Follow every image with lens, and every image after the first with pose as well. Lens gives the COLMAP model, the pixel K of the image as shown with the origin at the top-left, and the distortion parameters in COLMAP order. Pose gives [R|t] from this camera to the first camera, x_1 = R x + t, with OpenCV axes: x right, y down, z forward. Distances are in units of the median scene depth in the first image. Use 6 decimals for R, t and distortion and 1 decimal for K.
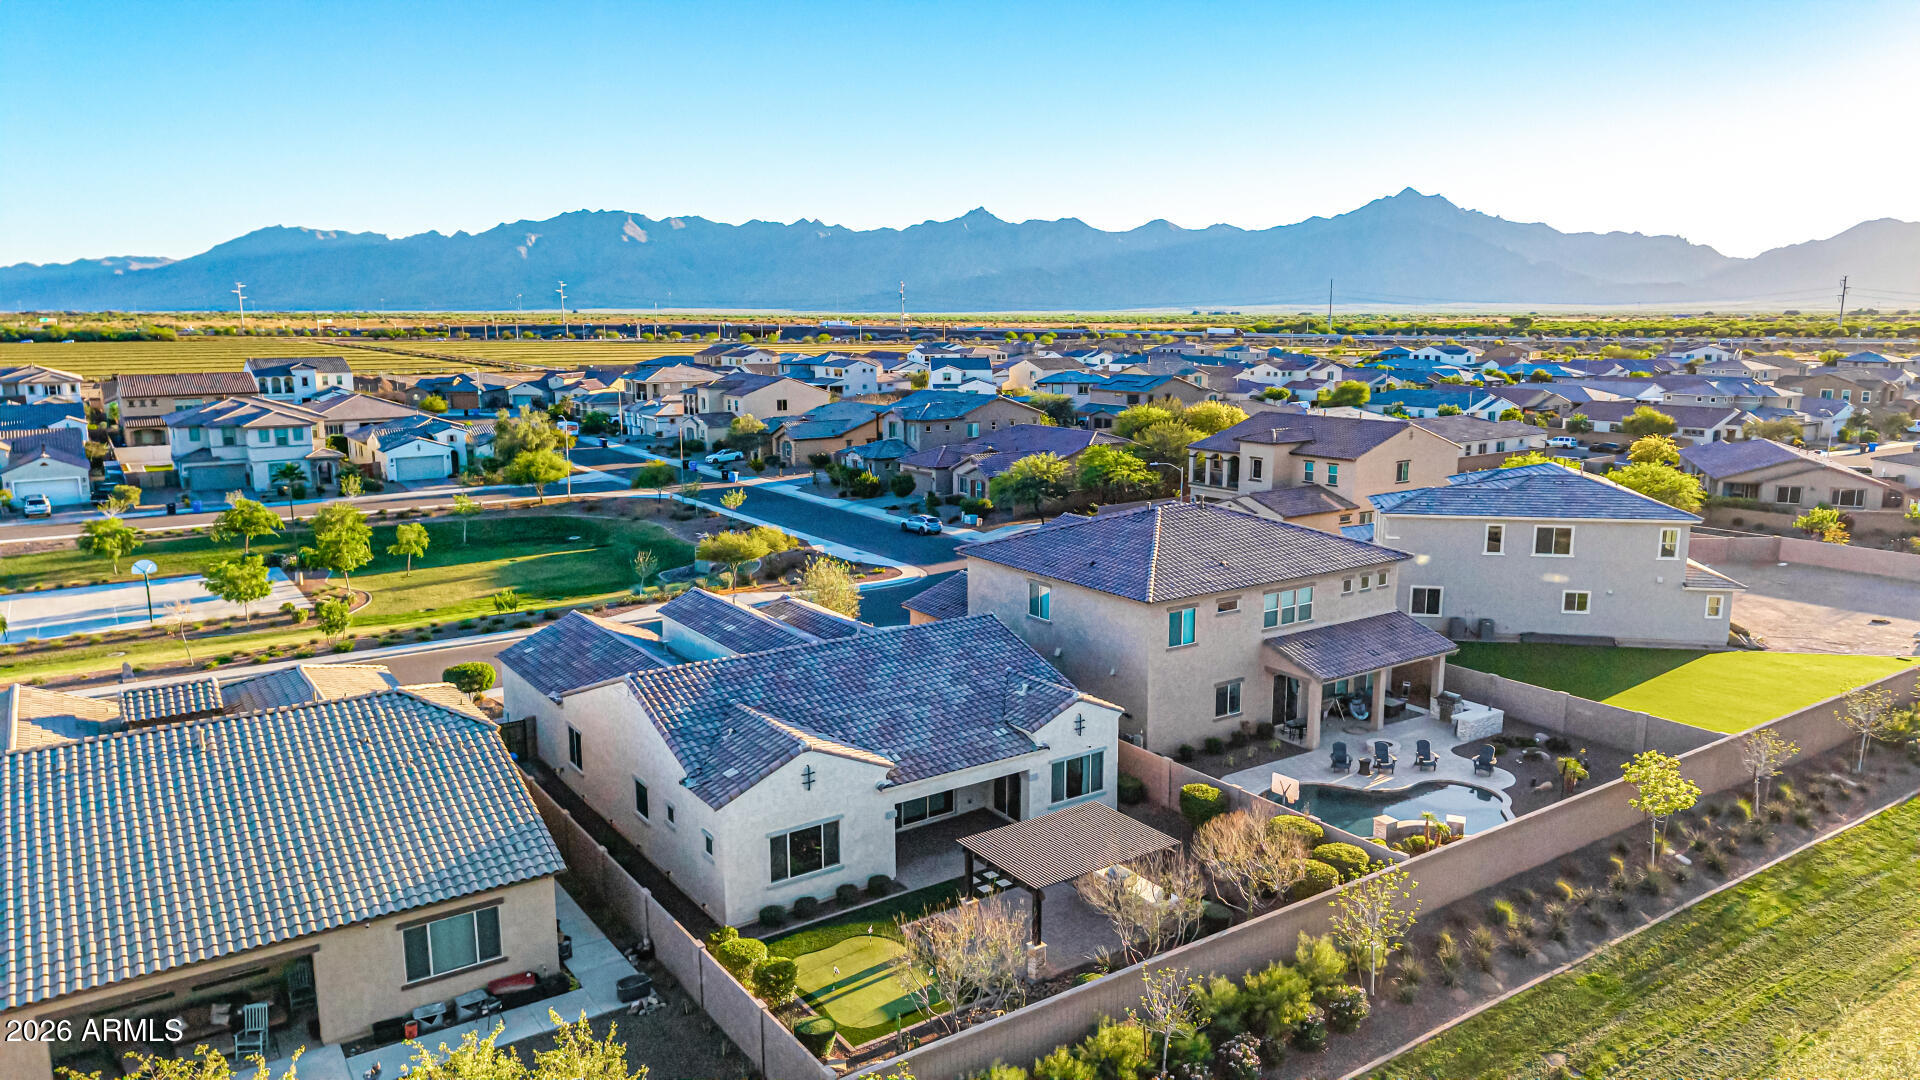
lens RADIAL K [[1276.5, 0, 955.8], [0, 1276.5, 555.4], [0, 0, 1]] dist [0.042511, -0.051632]
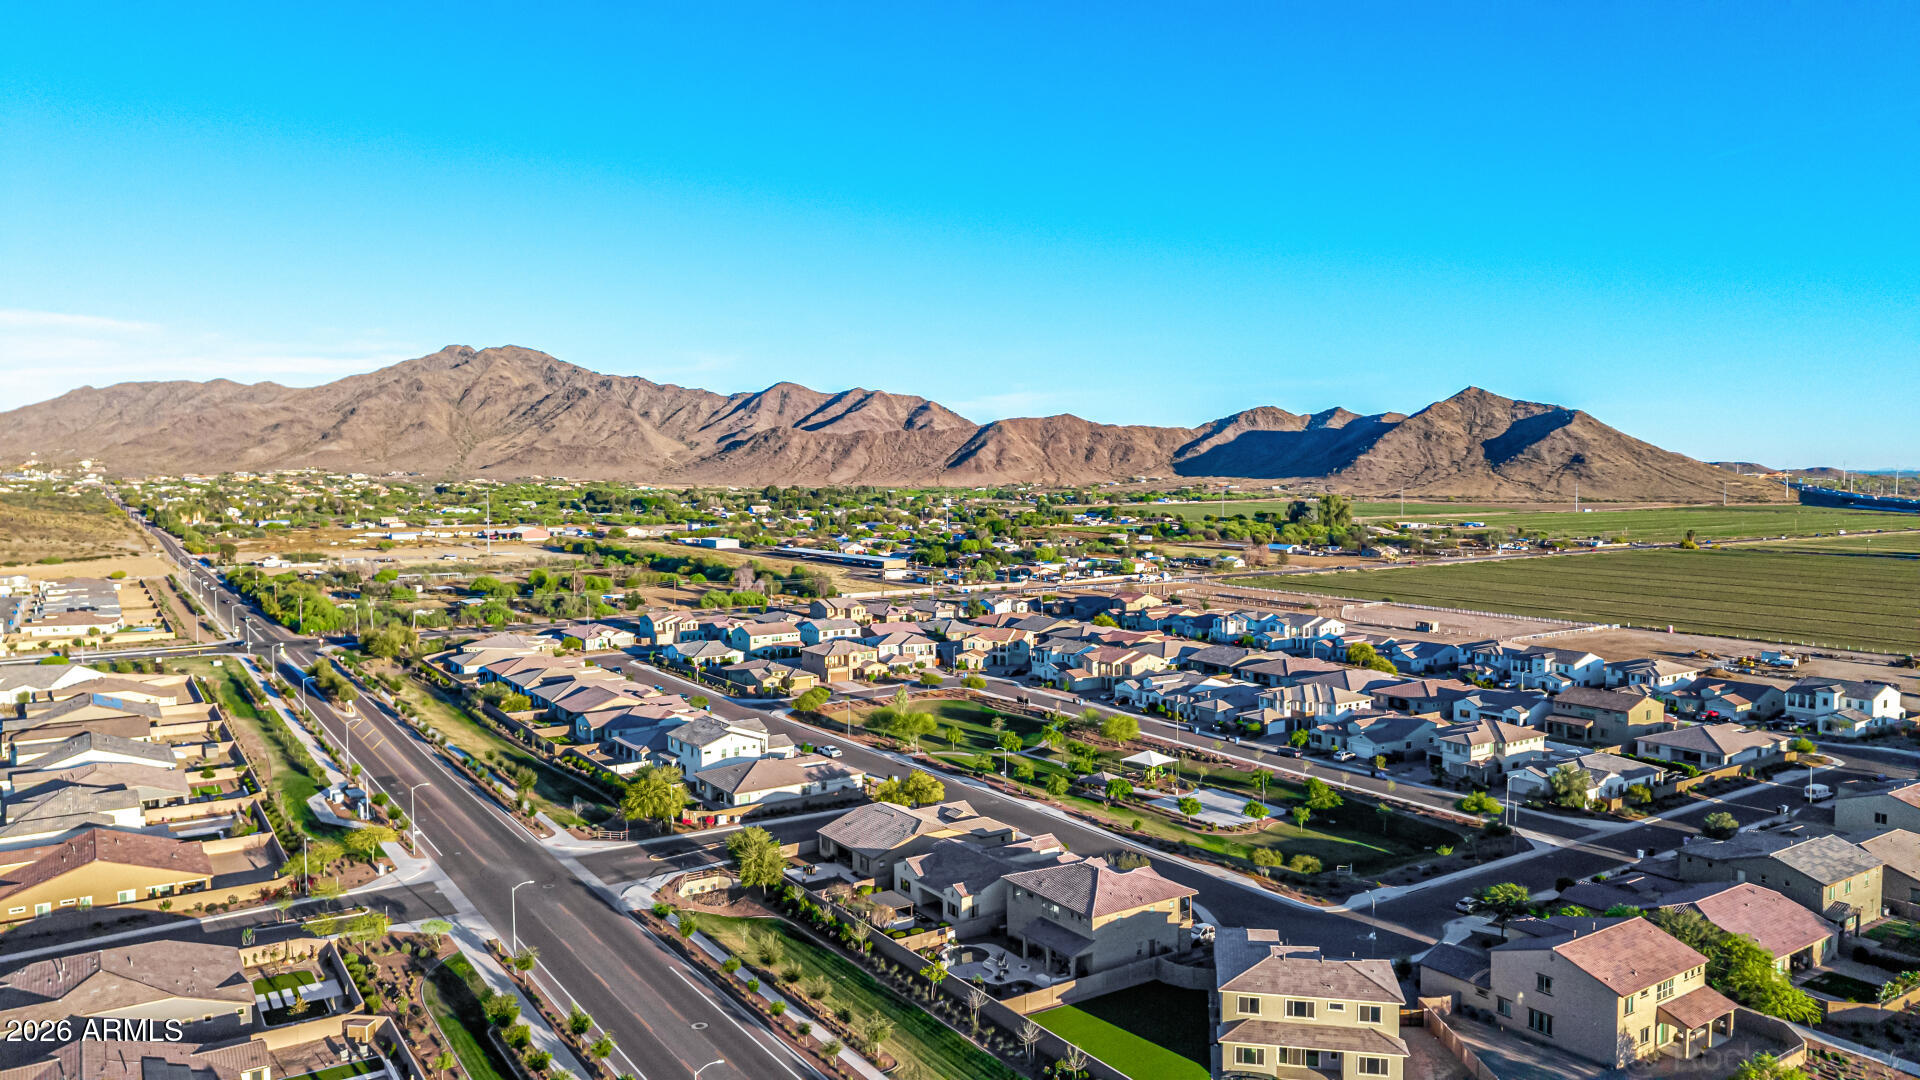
lens RADIAL K [[1276.5, 0, 955.8], [0, 1276.5, 555.4], [0, 0, 1]] dist [0.042511, -0.051632]
pose [[-0.012505, 0.068916, -0.997544, 1.274168], [-0.186252, 0.980002, 0.070039, -0.367698], [0.982422, 0.186670, 0.000581, 0.311580]]
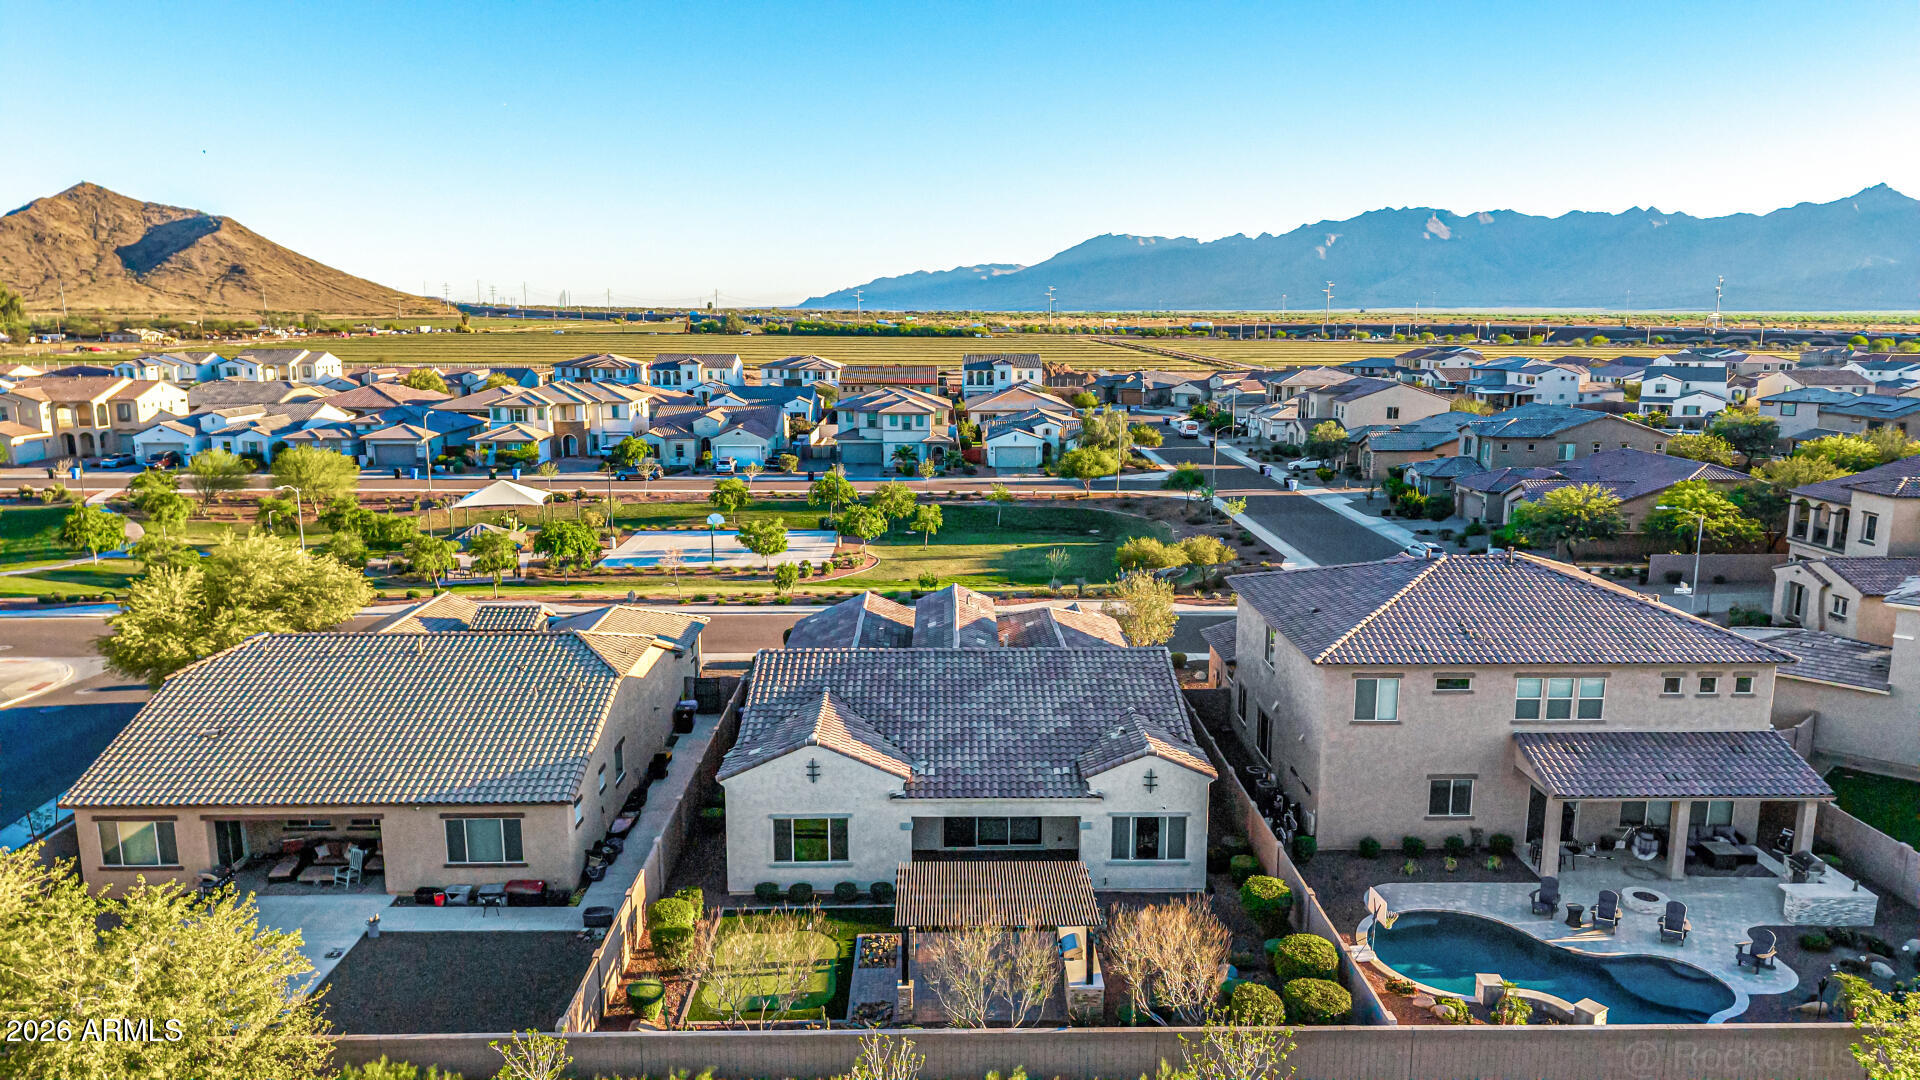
lens RADIAL K [[1276.5, 0, 955.8], [0, 1276.5, 555.4], [0, 0, 1]] dist [0.042511, -0.051632]
pose [[0.831680, 0.107881, -0.544674, 0.170335], [-0.107569, 0.993664, 0.032560, -0.015171], [0.544735, 0.031511, 0.838016, 0.059130]]
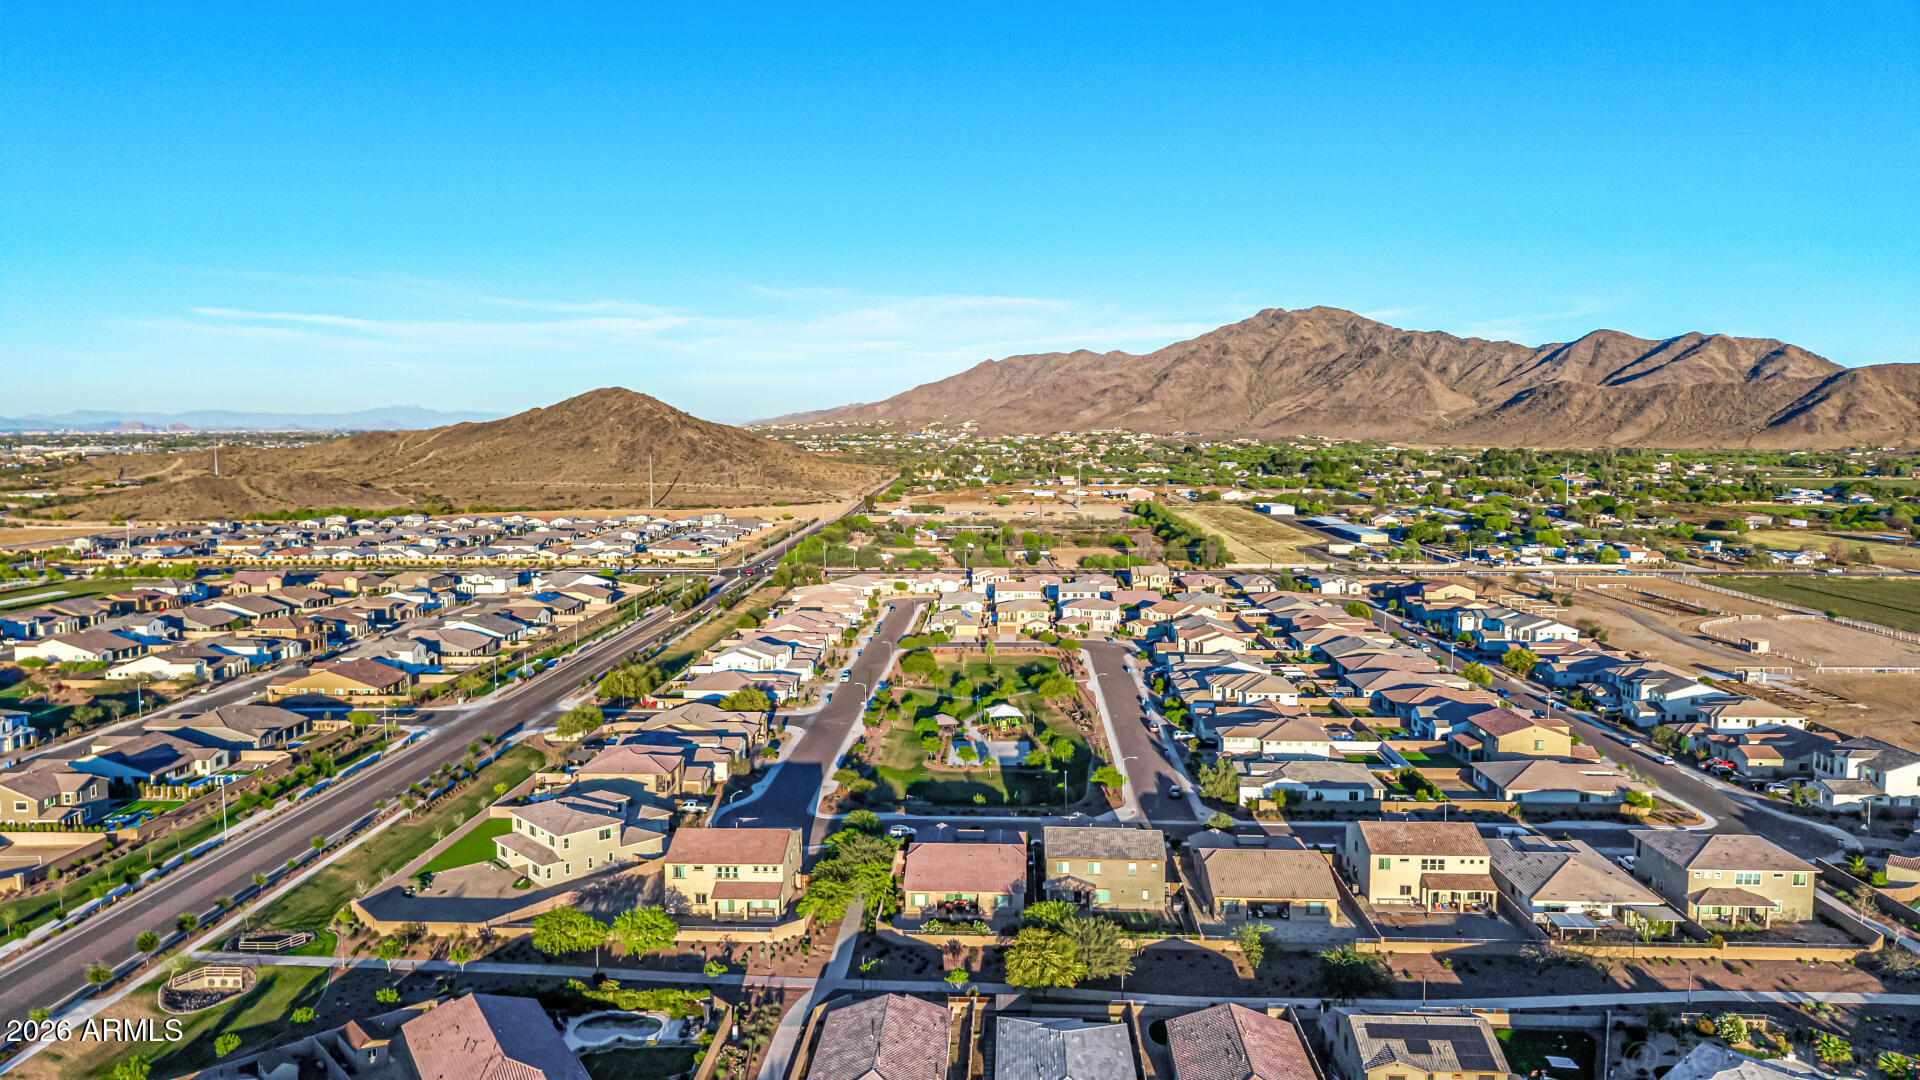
lens RADIAL K [[1276.5, 0, 955.8], [0, 1276.5, 555.4], [0, 0, 1]] dist [0.042511, -0.051632]
pose [[-0.608766, 0.082885, -0.789008, 1.204440], [-0.145400, 0.966026, 0.213666, -0.725882], [0.779912, 0.244794, -0.576032, 1.810481]]
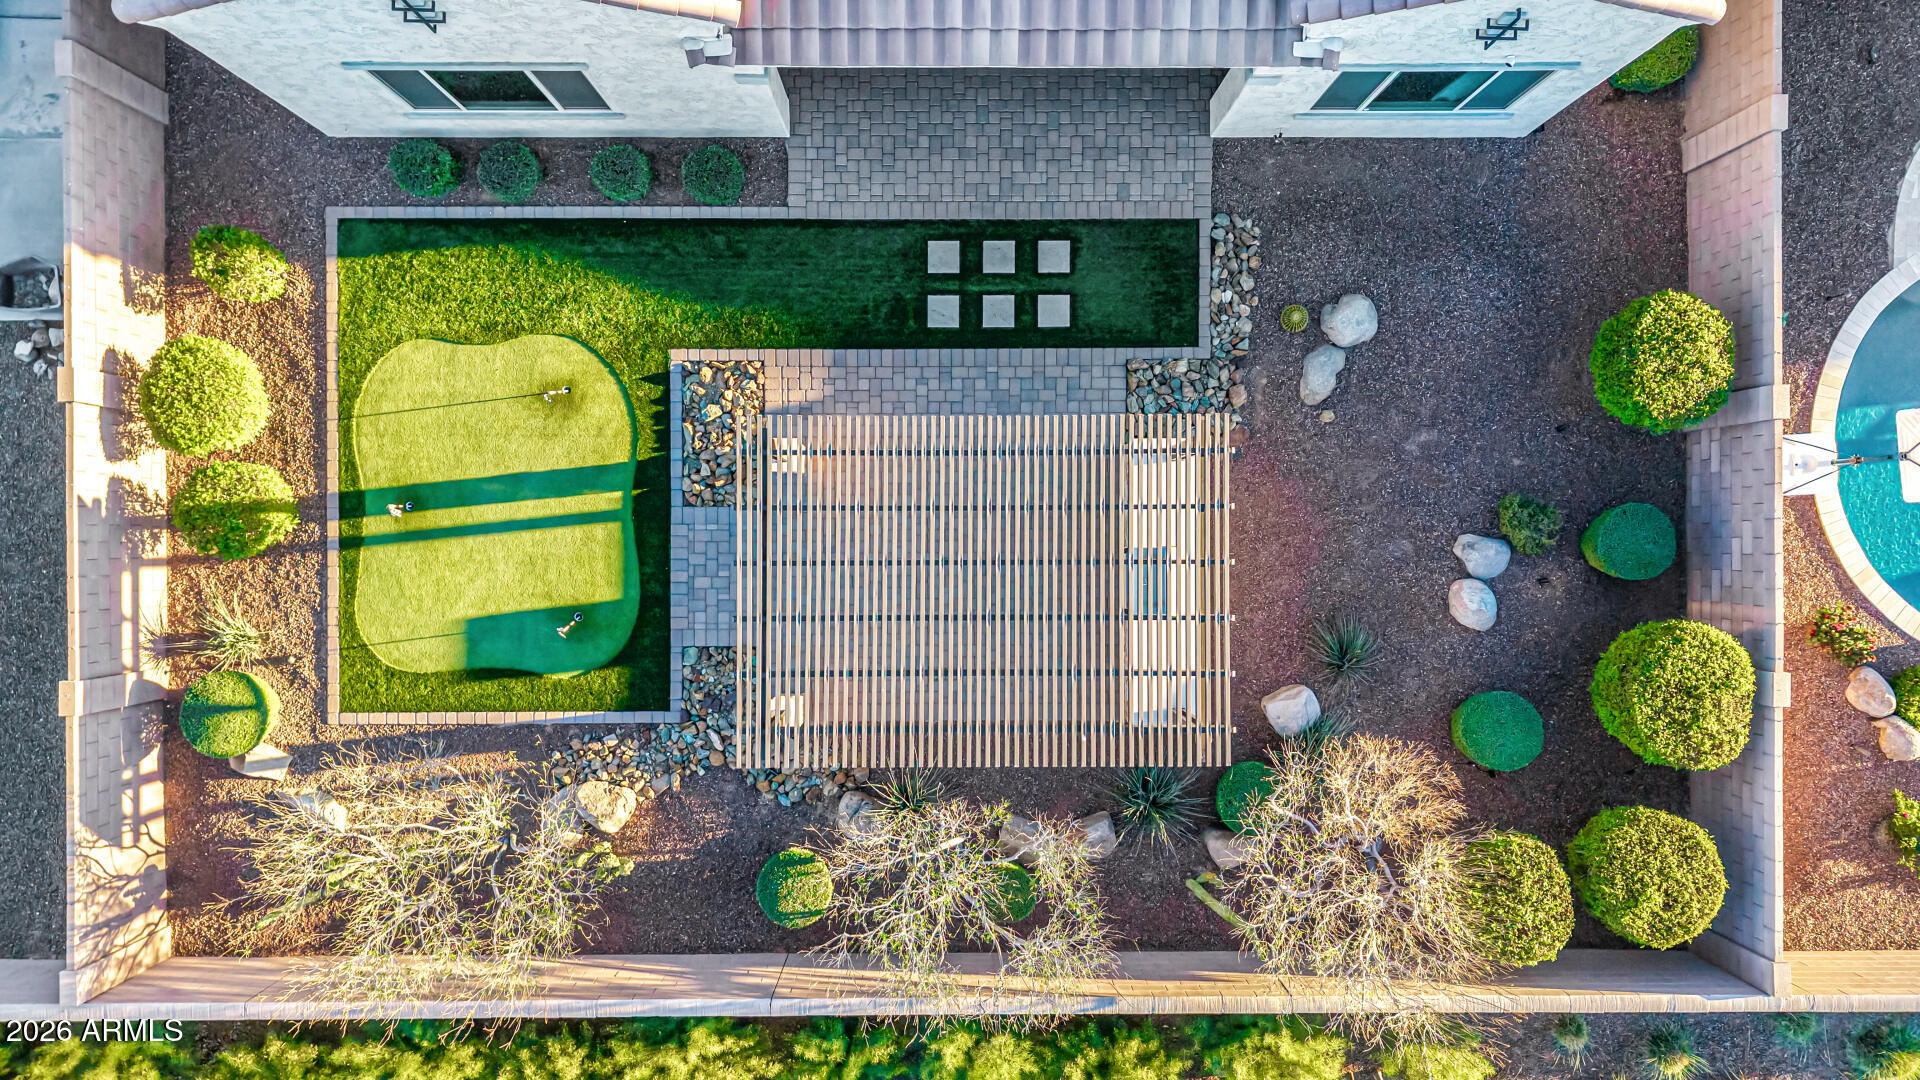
lens RADIAL K [[1276.5, 0, 955.8], [0, 1276.5, 555.4], [0, 0, 1]] dist [0.042511, -0.051632]
pose [[0.823431, 0.567215, 0.015127, 0.021809], [-0.113660, 0.138765, 0.983781, -0.045461], [0.555916, -0.811795, 0.178733, 0.291181]]
